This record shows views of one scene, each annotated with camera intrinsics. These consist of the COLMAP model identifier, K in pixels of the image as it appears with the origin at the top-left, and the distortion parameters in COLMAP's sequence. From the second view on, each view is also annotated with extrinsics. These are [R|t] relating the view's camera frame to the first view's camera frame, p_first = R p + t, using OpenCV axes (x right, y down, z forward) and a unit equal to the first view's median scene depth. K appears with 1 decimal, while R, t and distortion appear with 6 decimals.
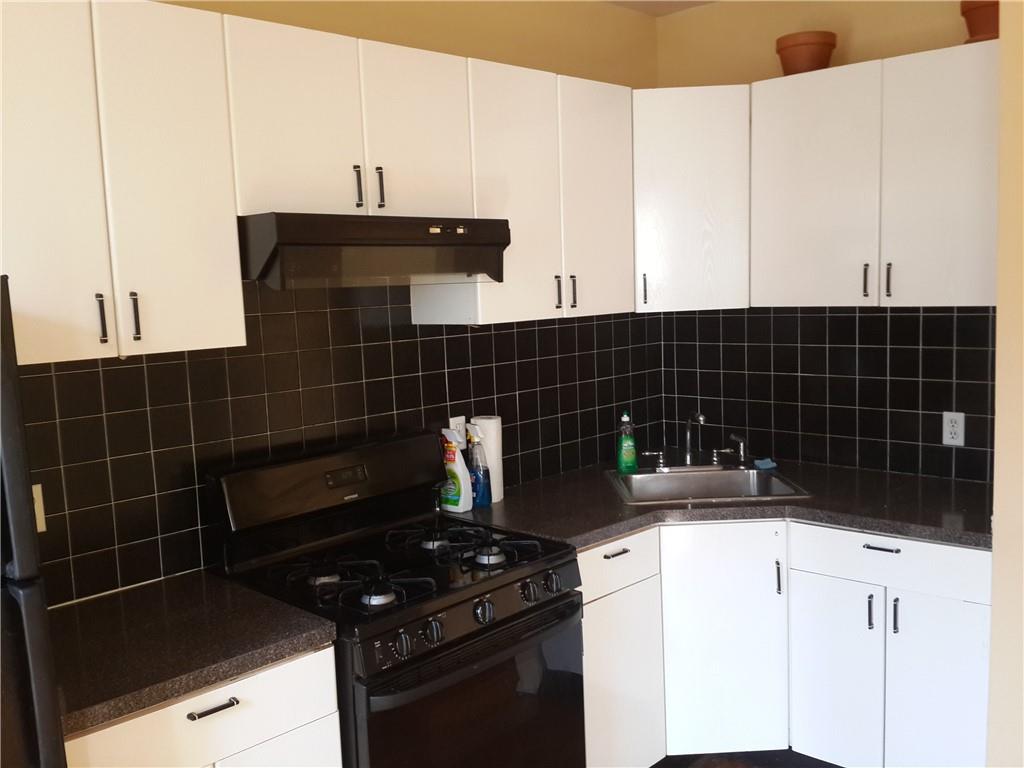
lens RADIAL K [[929.0, 0, 512.0], [0, 929.0, 384.0], [0, 0, 1]] dist [0.064144, -0.221093]
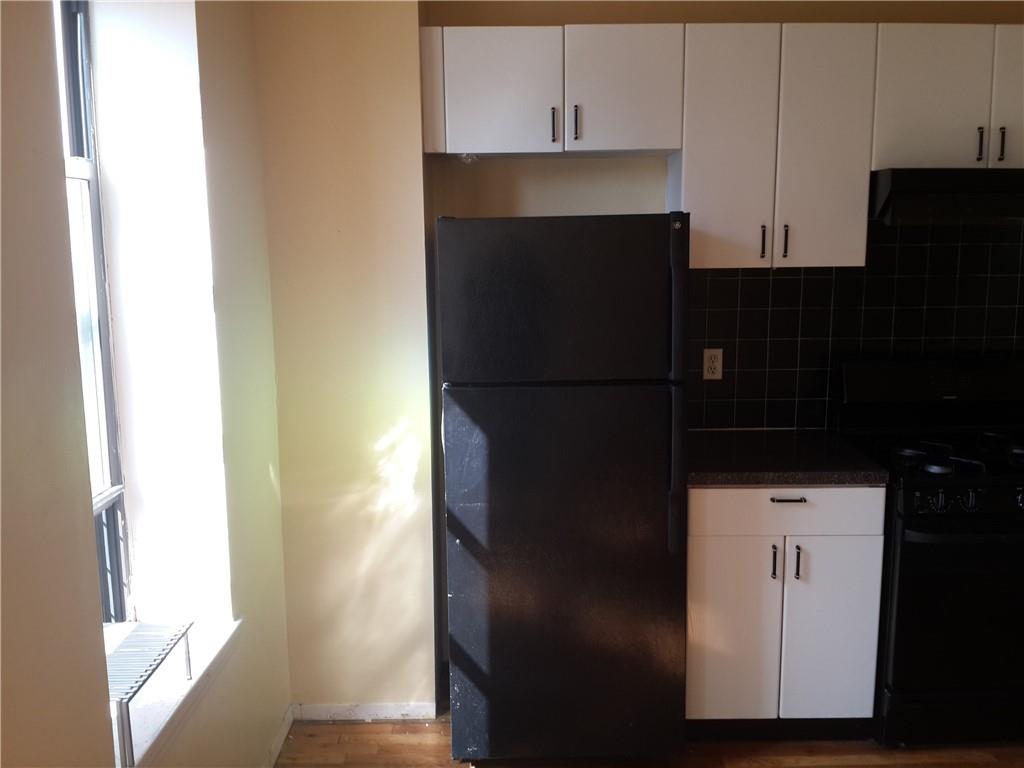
lens RADIAL K [[929.0, 0, 512.0], [0, 929.0, 384.0], [0, 0, 1]] dist [0.064144, -0.221093]
pose [[0.692265, 0.146302, -0.706657, 0.371334], [-0.097189, 0.989214, 0.109592, 0.031610], [0.715069, -0.007188, 0.699017, -0.348569]]
